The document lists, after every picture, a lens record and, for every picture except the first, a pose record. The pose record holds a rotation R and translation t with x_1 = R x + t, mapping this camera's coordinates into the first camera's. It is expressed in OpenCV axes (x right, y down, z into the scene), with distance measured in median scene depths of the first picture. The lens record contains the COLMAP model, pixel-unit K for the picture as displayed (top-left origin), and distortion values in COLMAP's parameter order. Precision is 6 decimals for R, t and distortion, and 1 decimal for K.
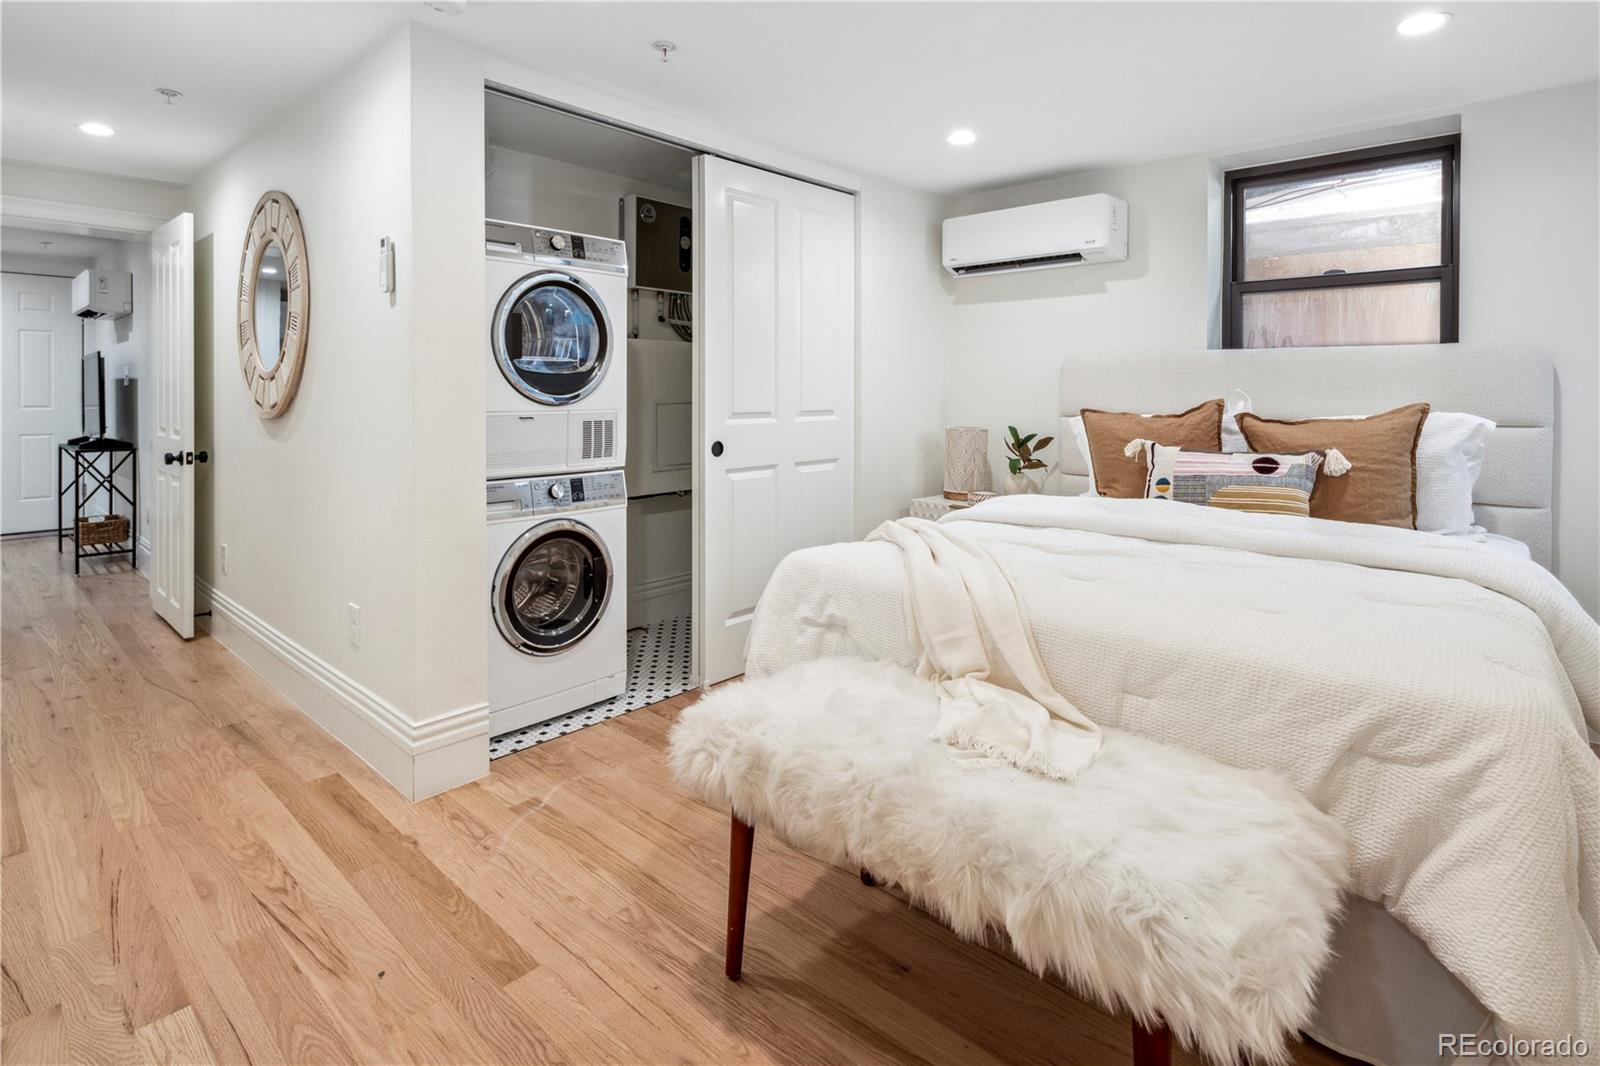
lens RADIAL K [[784.6, 0, 794.7], [0, 784.6, 387.4], [0, 0, 1]] dist [-0.004311, -0.001315]
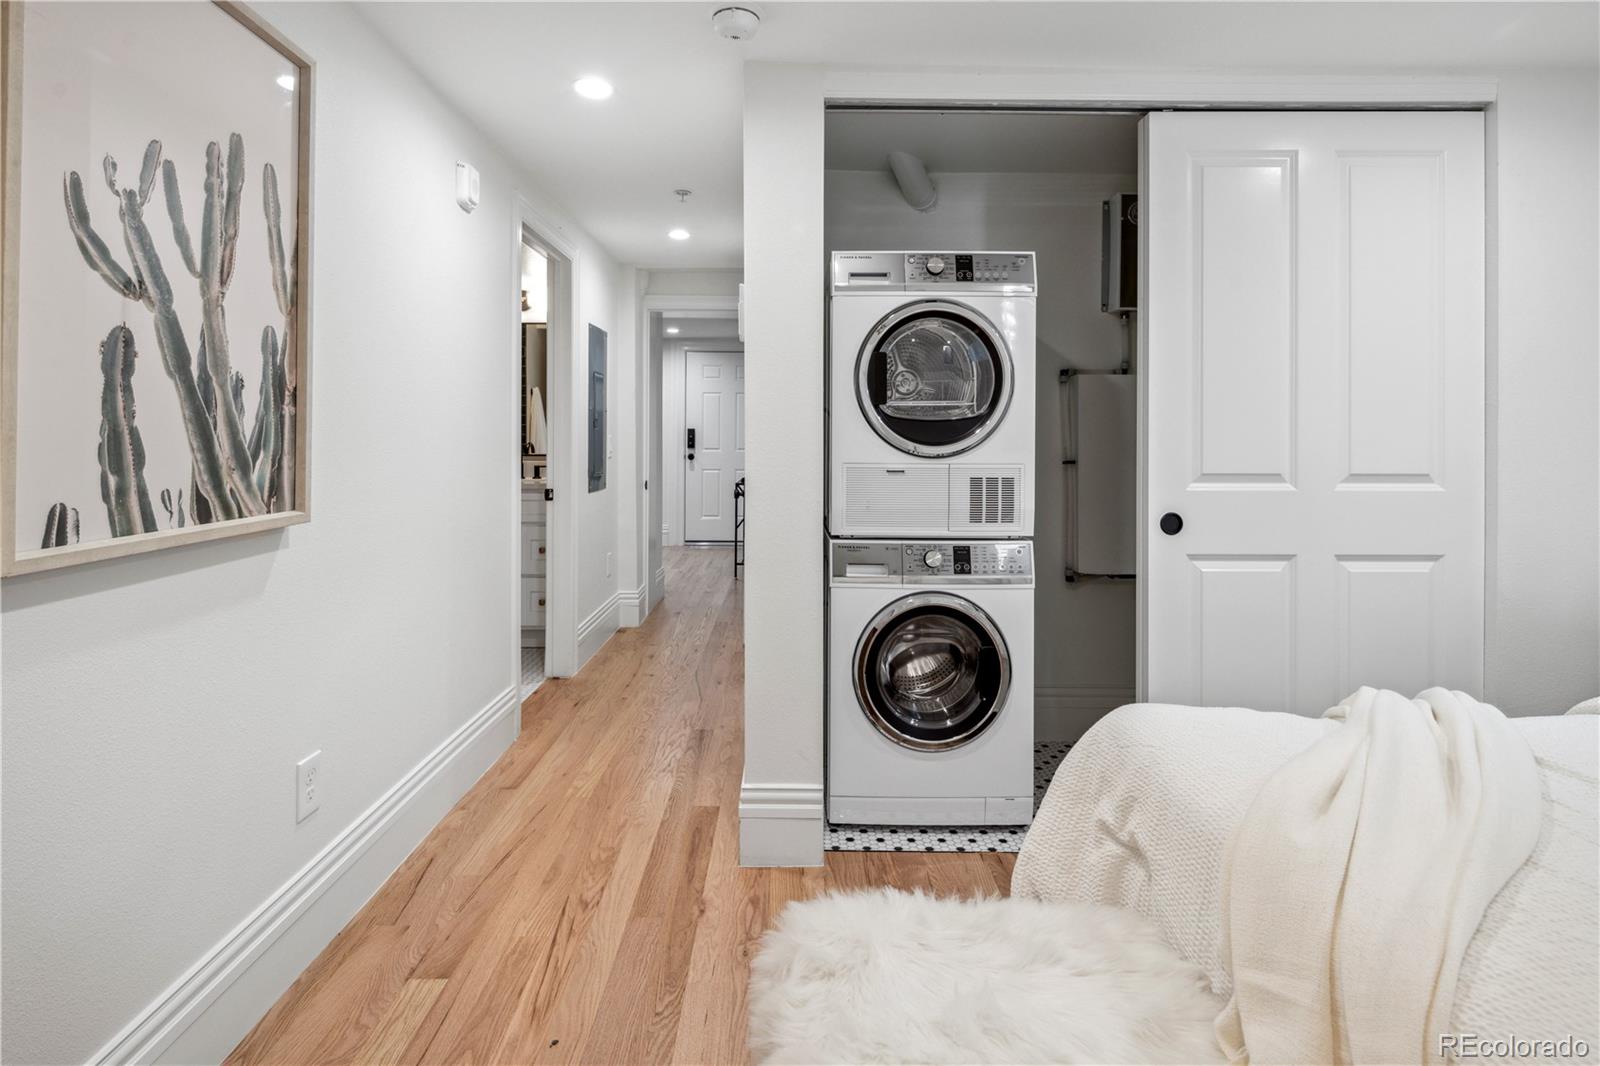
lens RADIAL K [[789.2, 0, 801.1], [0, 789.2, 428.6], [0, 0, 1]] dist [0.002176, -0.001173]
pose [[0.679226, -0.004585, -0.733914, 0.229014], [-0.000720, 0.999976, -0.006914, -0.002526], [0.733928, 0.005225, 0.679207, 0.316373]]
